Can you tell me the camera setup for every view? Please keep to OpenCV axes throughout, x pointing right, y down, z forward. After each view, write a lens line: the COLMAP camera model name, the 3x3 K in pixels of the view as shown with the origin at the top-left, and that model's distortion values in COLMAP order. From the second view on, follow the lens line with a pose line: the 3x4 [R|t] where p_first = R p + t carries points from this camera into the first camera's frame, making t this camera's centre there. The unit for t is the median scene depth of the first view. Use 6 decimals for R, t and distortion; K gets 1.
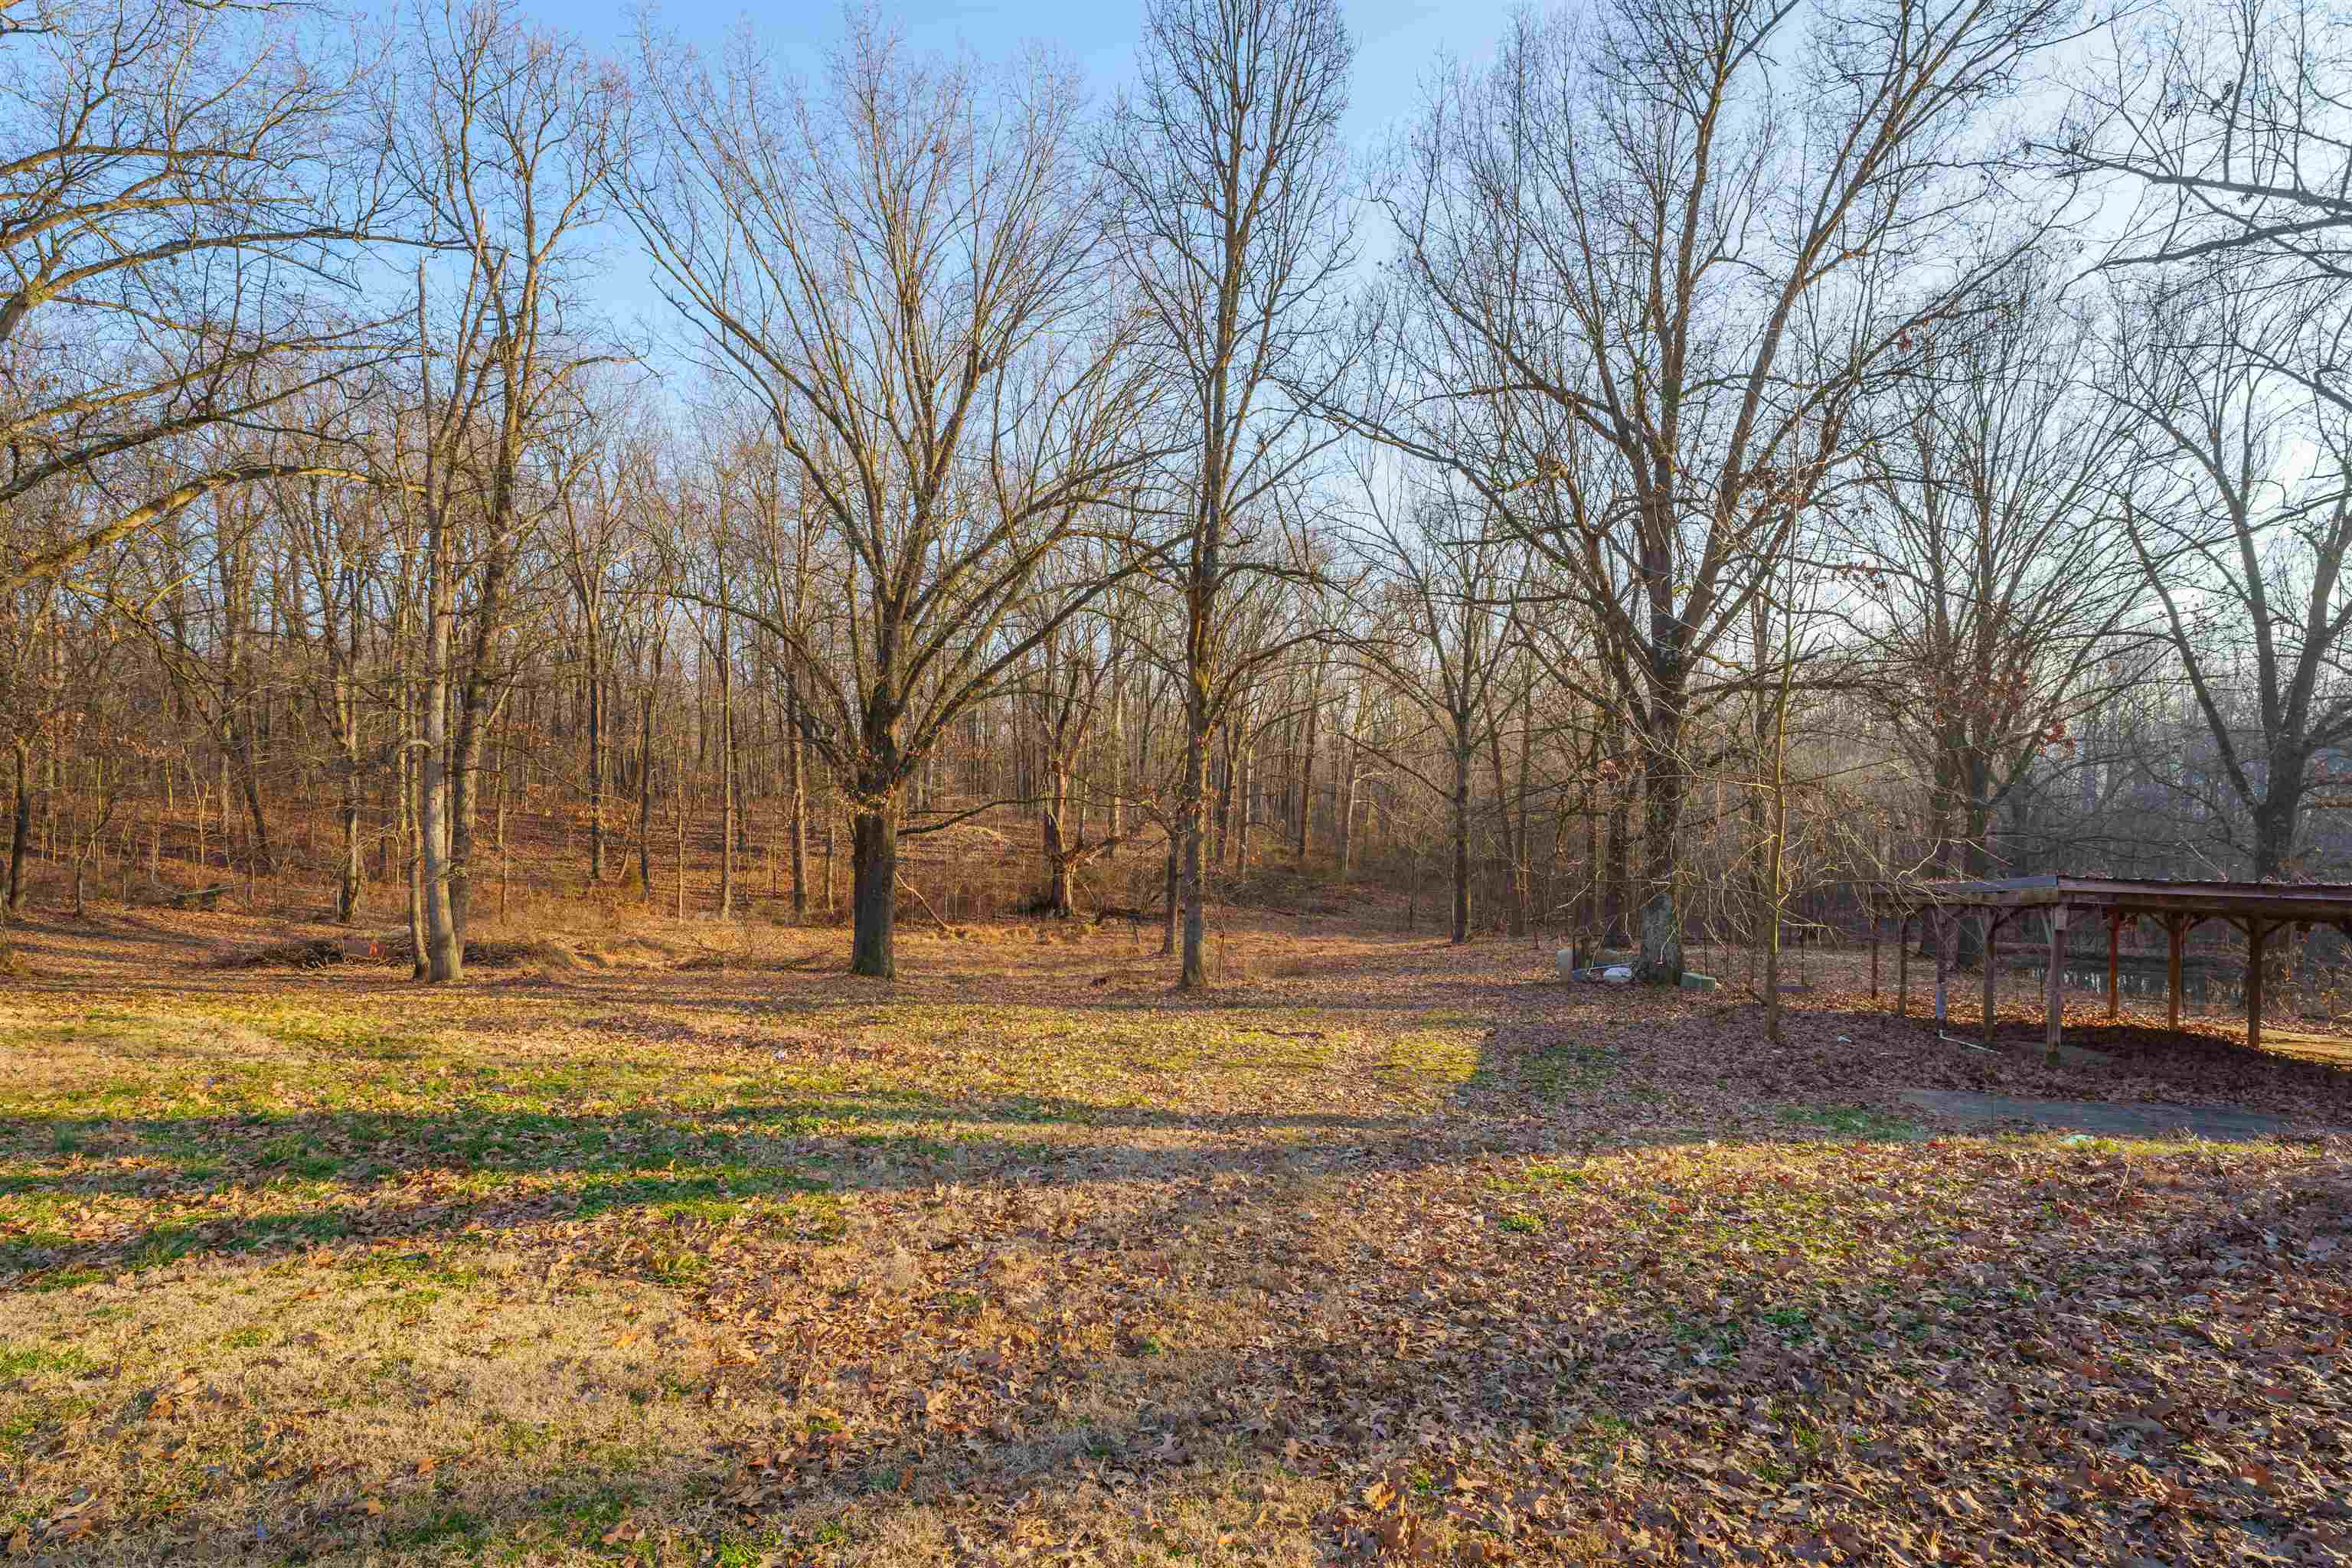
lens RADIAL K [[1032.3, 0, 1171.0], [0, 1032.3, 797.3], [0, 0, 1]] dist [-0.000234, -0.000038]
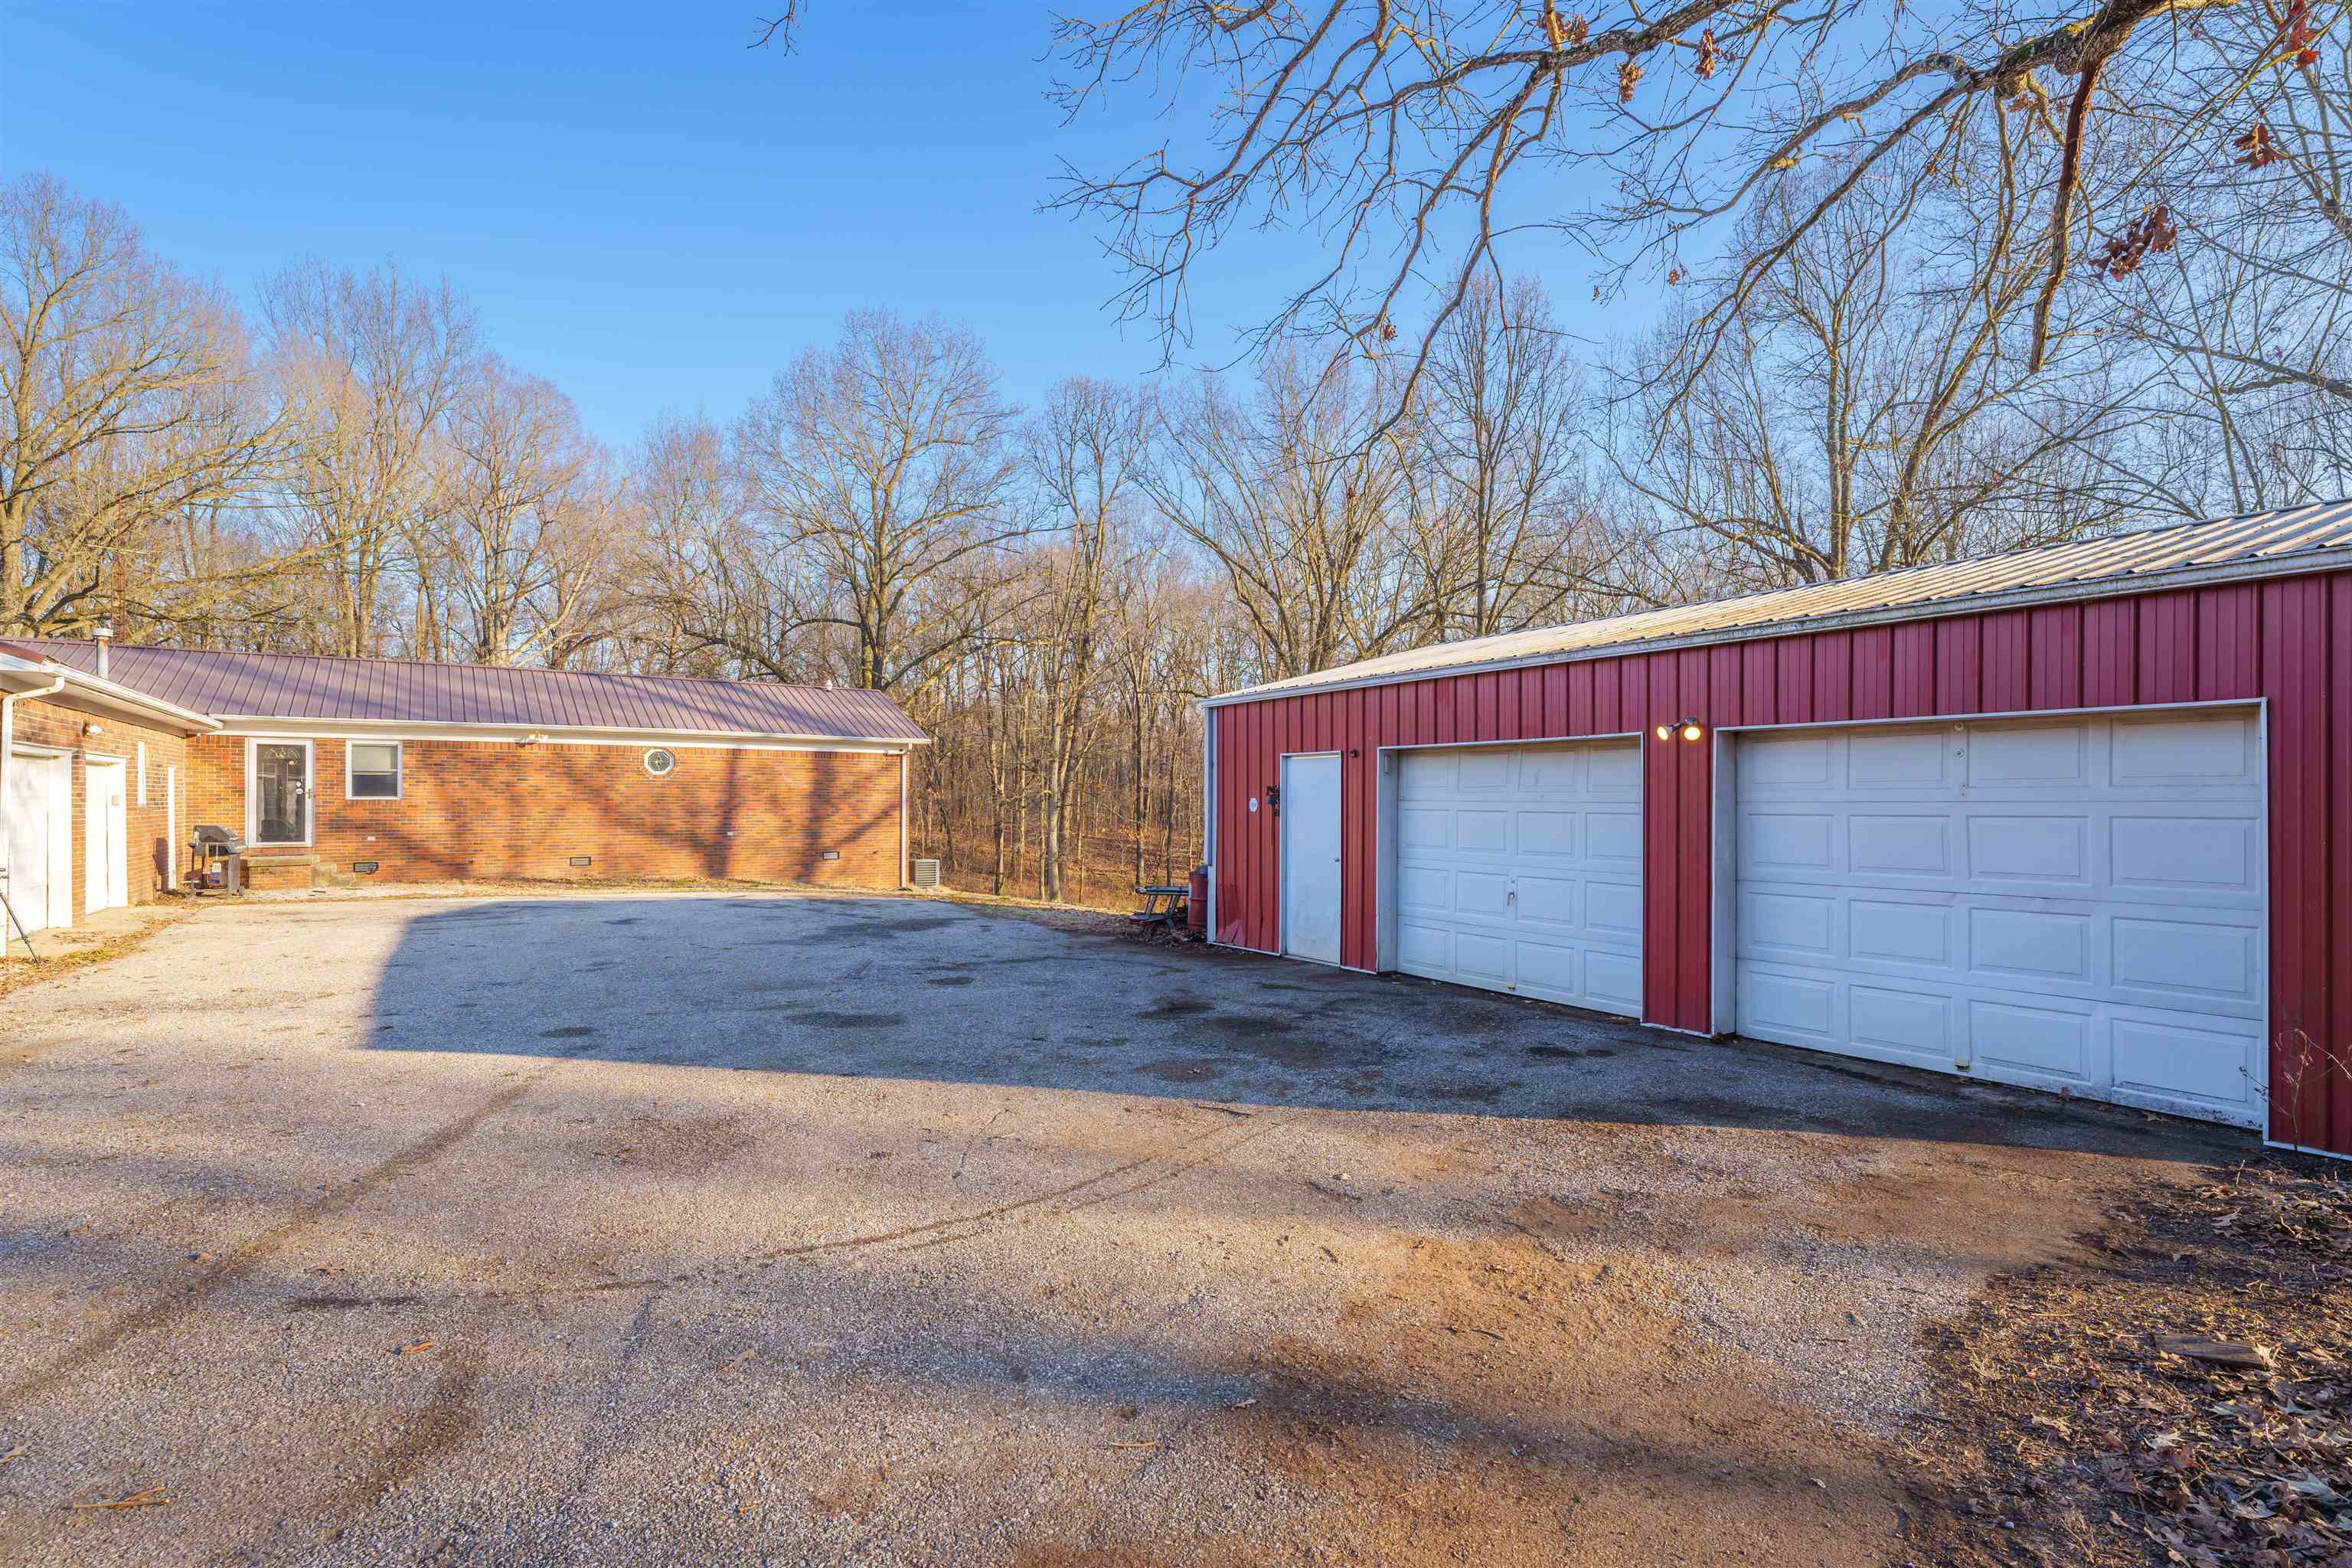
lens RADIAL K [[1096.0, 0, 1167.6], [0, 1096.0, 786.4], [0, 0, 1]] dist [0.002134, 0.000772]
pose [[0.878730, -0.004580, -0.477298, 0.362712], [-0.017358, 0.998986, -0.041543, 0.014890], [0.477004, 0.044790, 0.877759, -0.557194]]
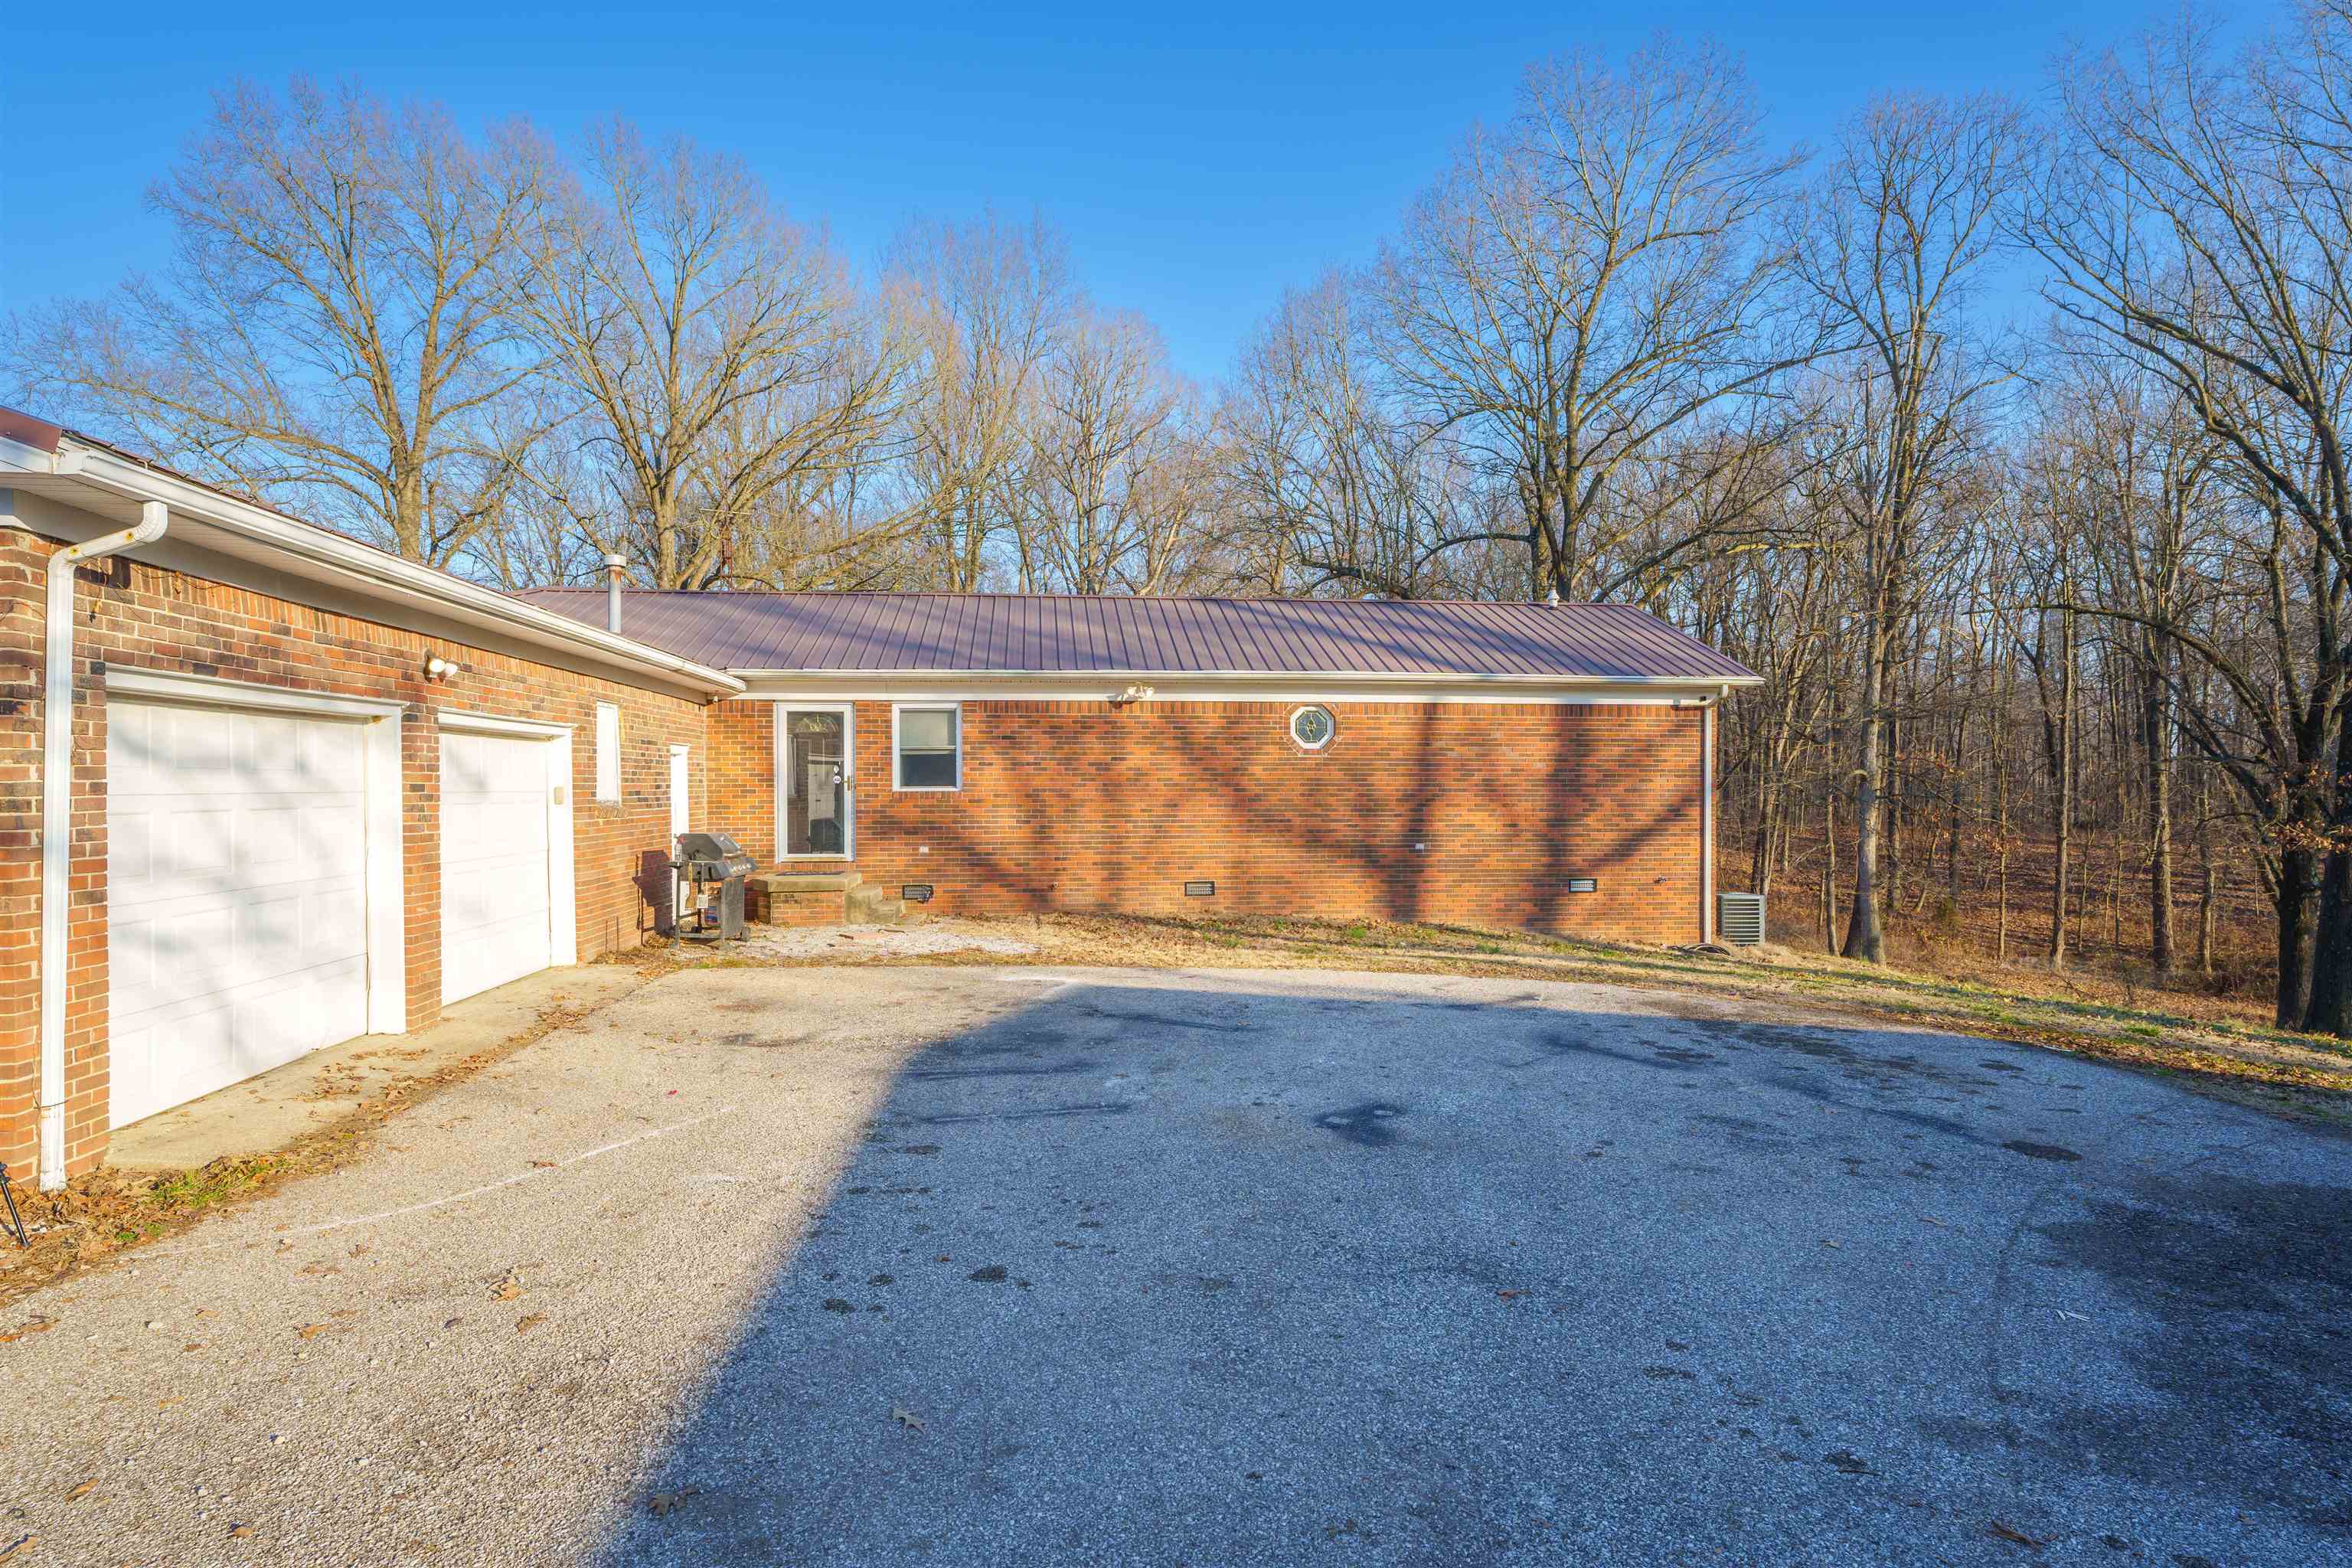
lens RADIAL K [[1230.2, 0, 1174.4], [0, 1230.2, 790.5], [0, 0, 1]] dist [0.000586, 0.000210]
pose [[0.555245, 0.000736, -0.831686, 0.012629], [-0.023813, 0.999604, -0.015013, 0.006737], [0.831346, 0.028141, 0.555043, -0.348716]]
